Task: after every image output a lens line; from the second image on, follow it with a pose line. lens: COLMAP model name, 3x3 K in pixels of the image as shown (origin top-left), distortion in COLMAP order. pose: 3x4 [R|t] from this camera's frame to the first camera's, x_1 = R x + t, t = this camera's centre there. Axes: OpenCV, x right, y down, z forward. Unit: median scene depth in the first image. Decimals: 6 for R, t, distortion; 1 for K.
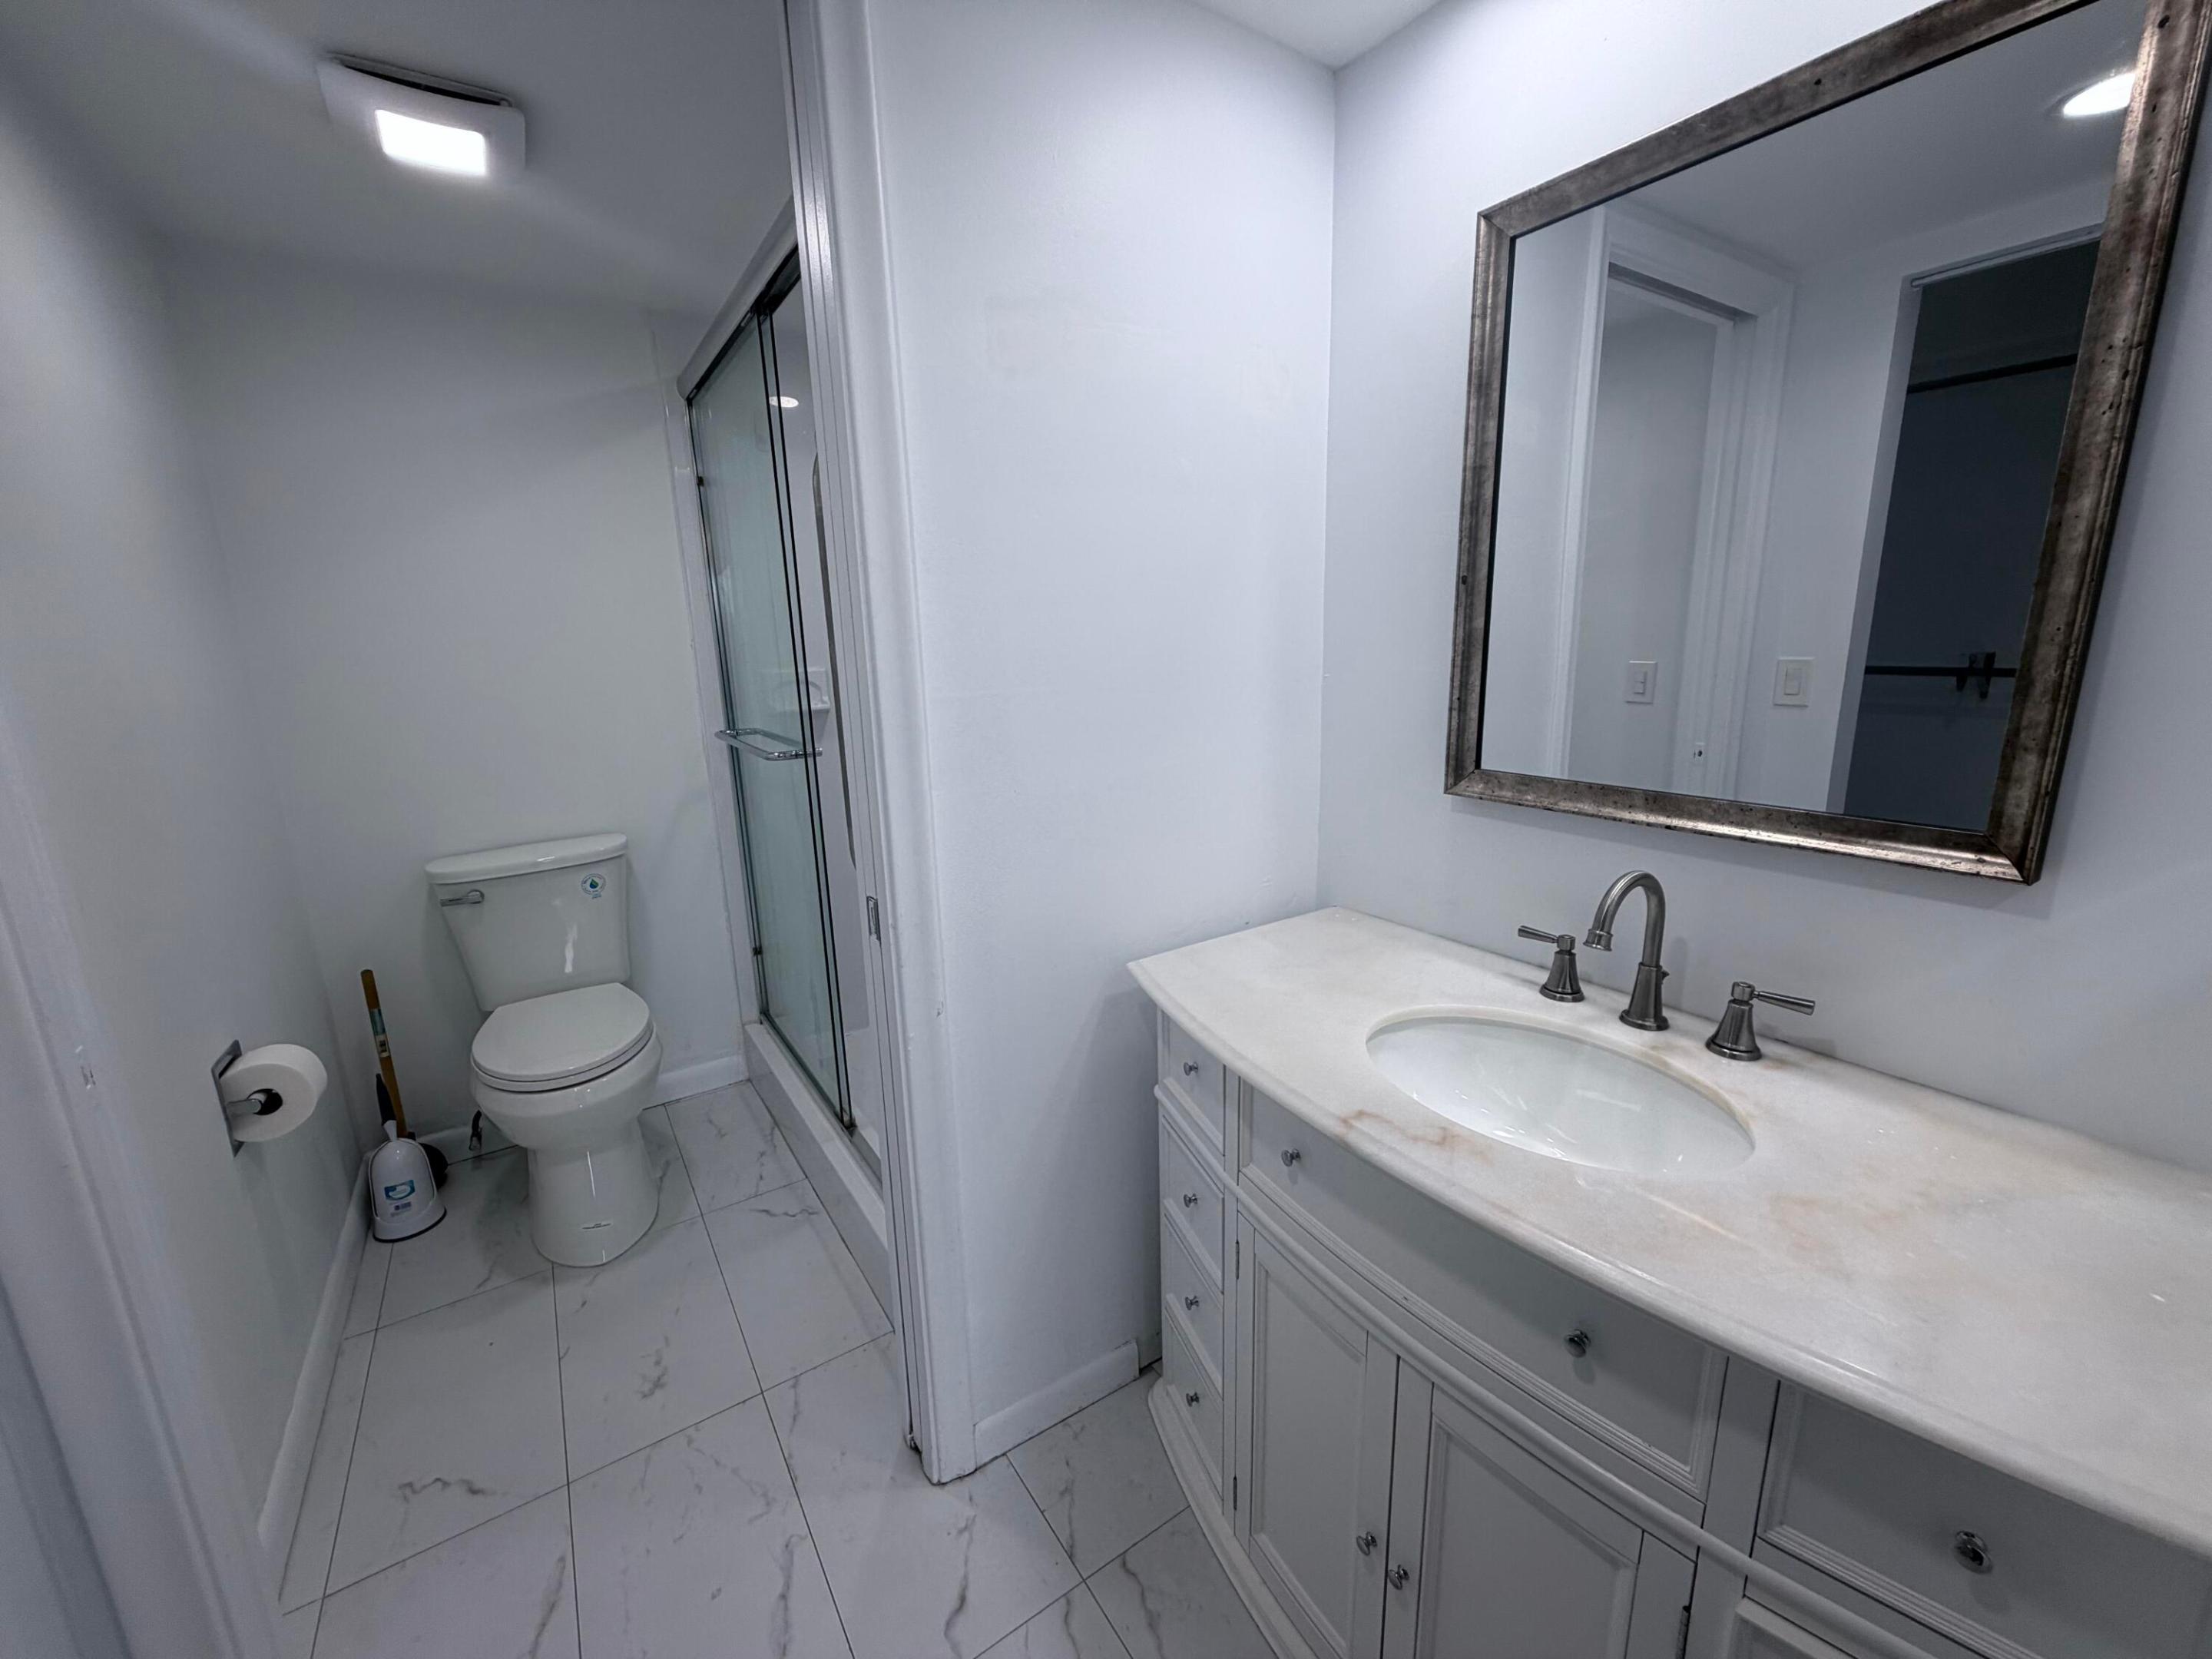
lens RADIAL K [[881.0, 0, 1106.0], [0, 881.0, 829.5], [0, 0, 1]] dist [-0.001151, -0.000160]
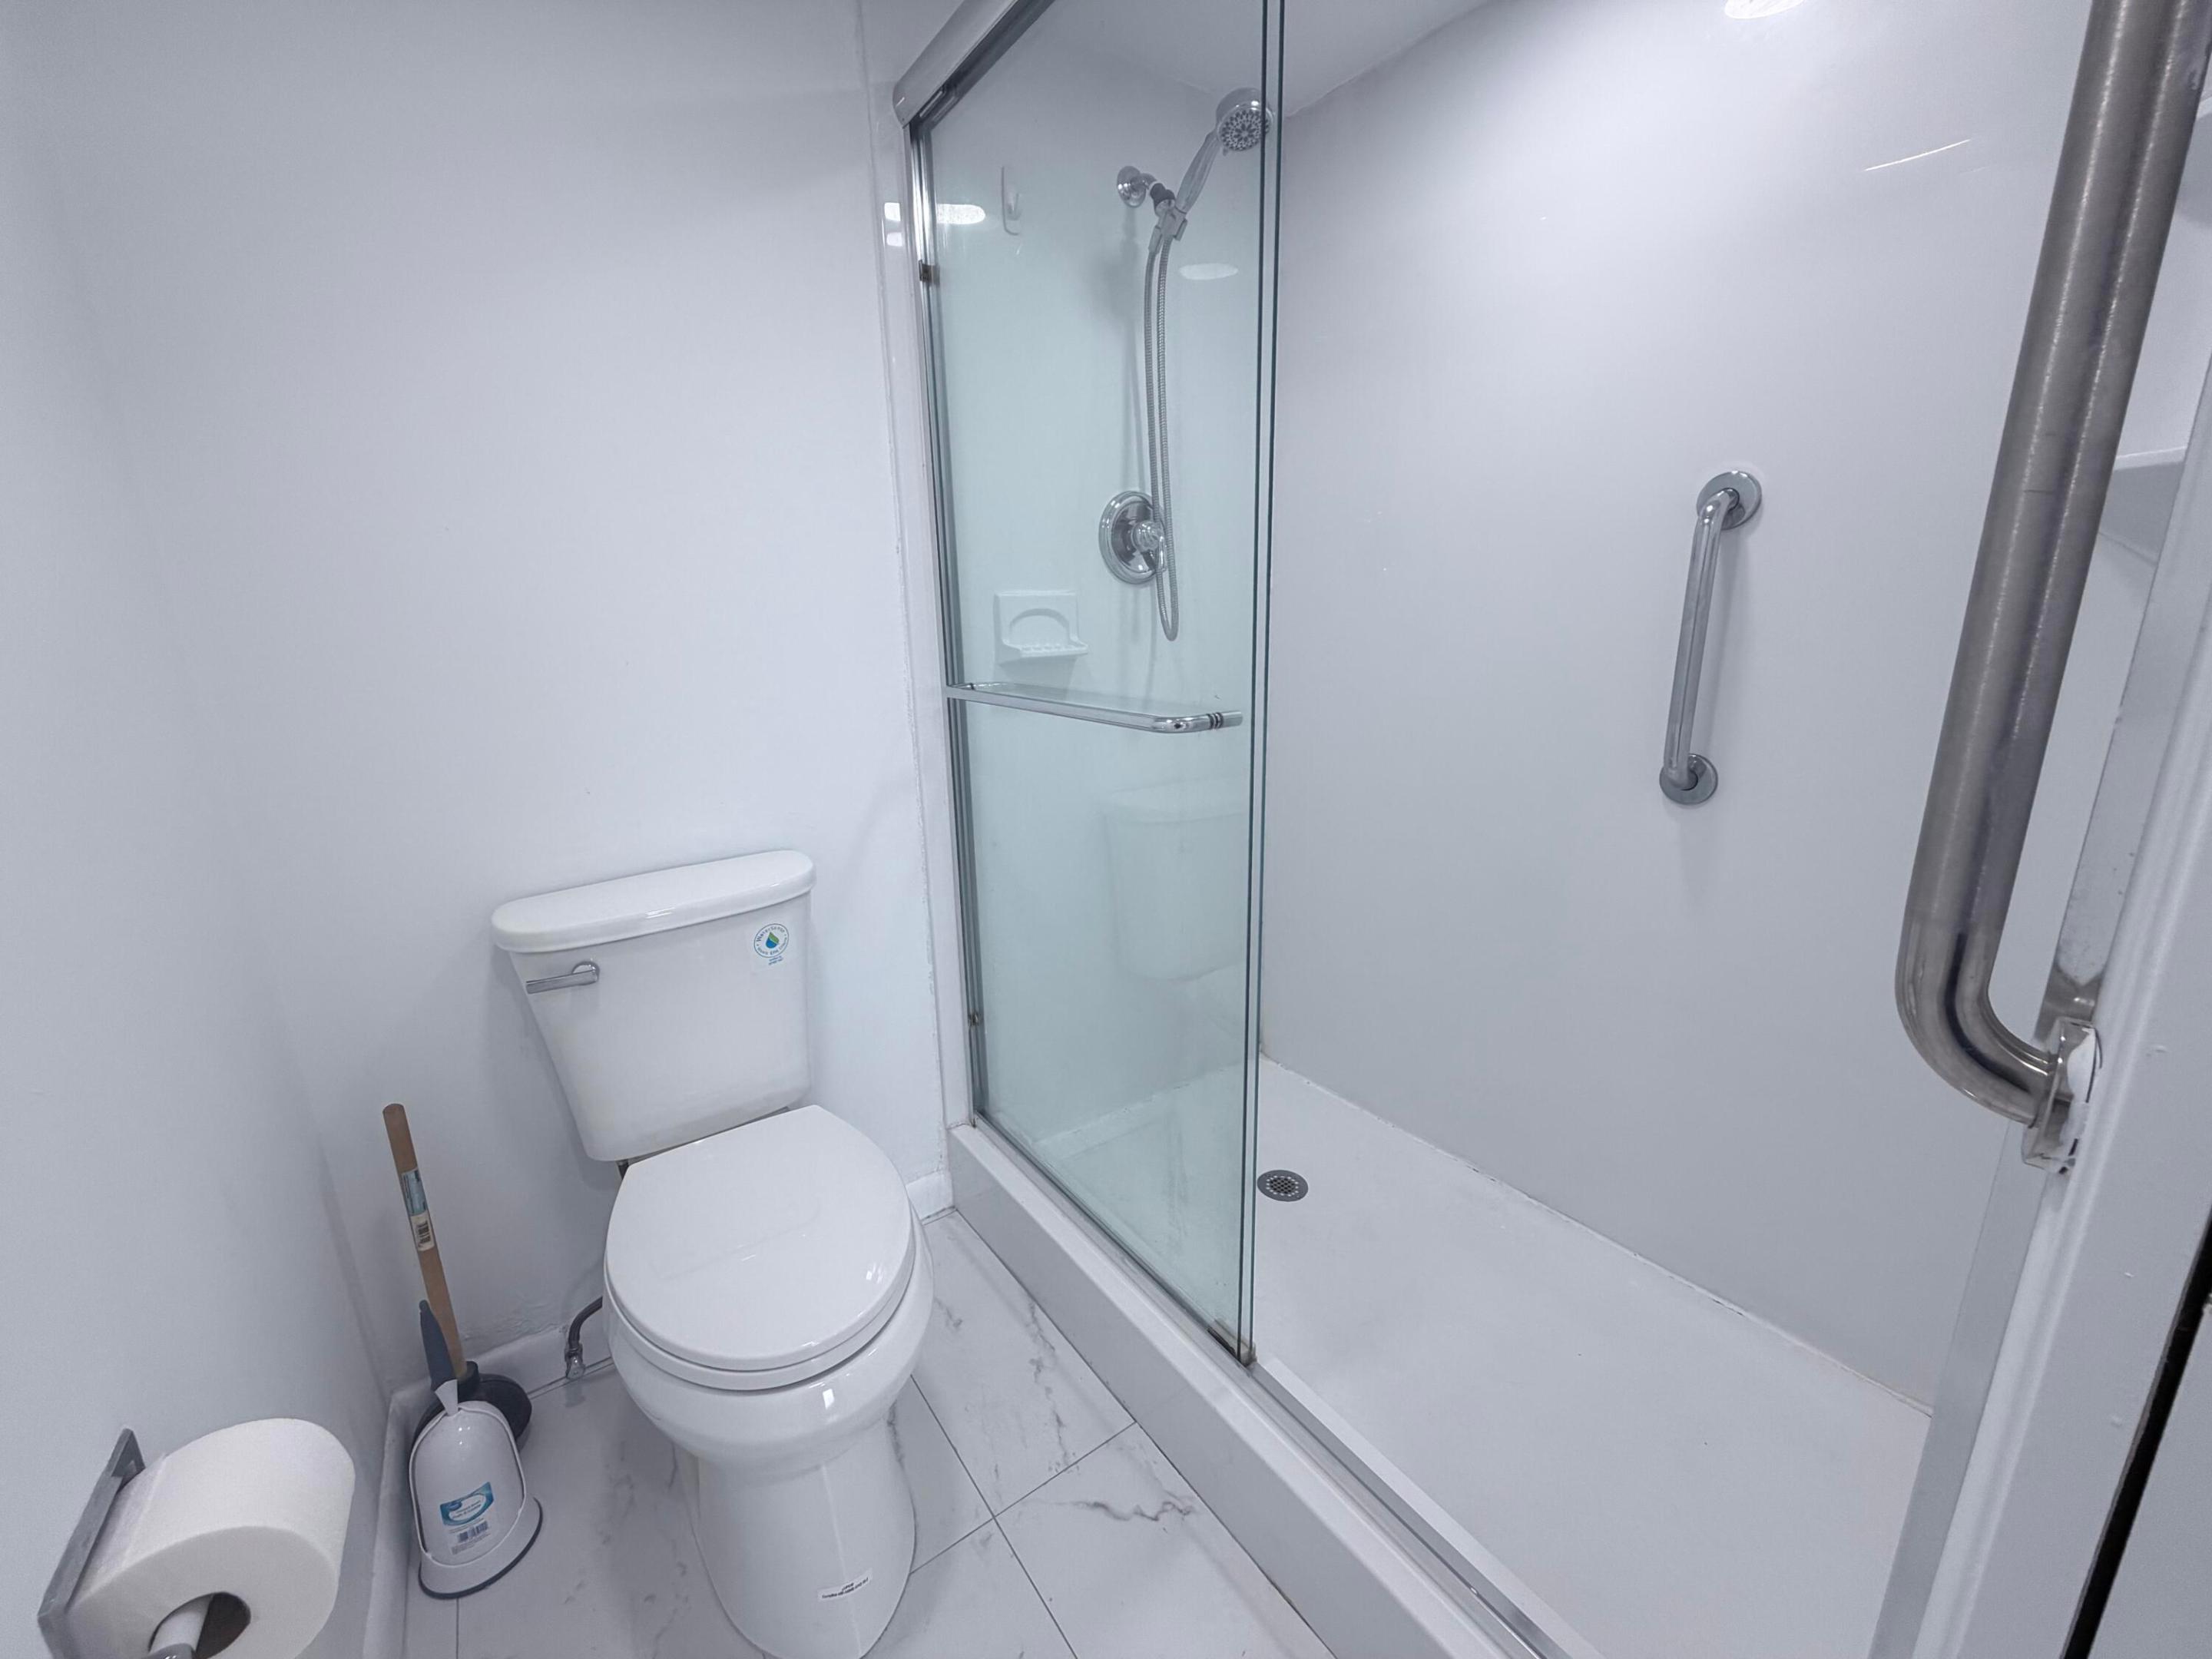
lens RADIAL K [[879.4, 0, 1106.0], [0, 879.4, 829.5], [0, 0, 1]] dist [0.000981, -0.000123]
pose [[0.999470, 0.002041, 0.032483, -0.399851], [-0.003148, 0.999415, 0.034056, -0.036818], [-0.032394, -0.034140, 0.998892, 0.426024]]
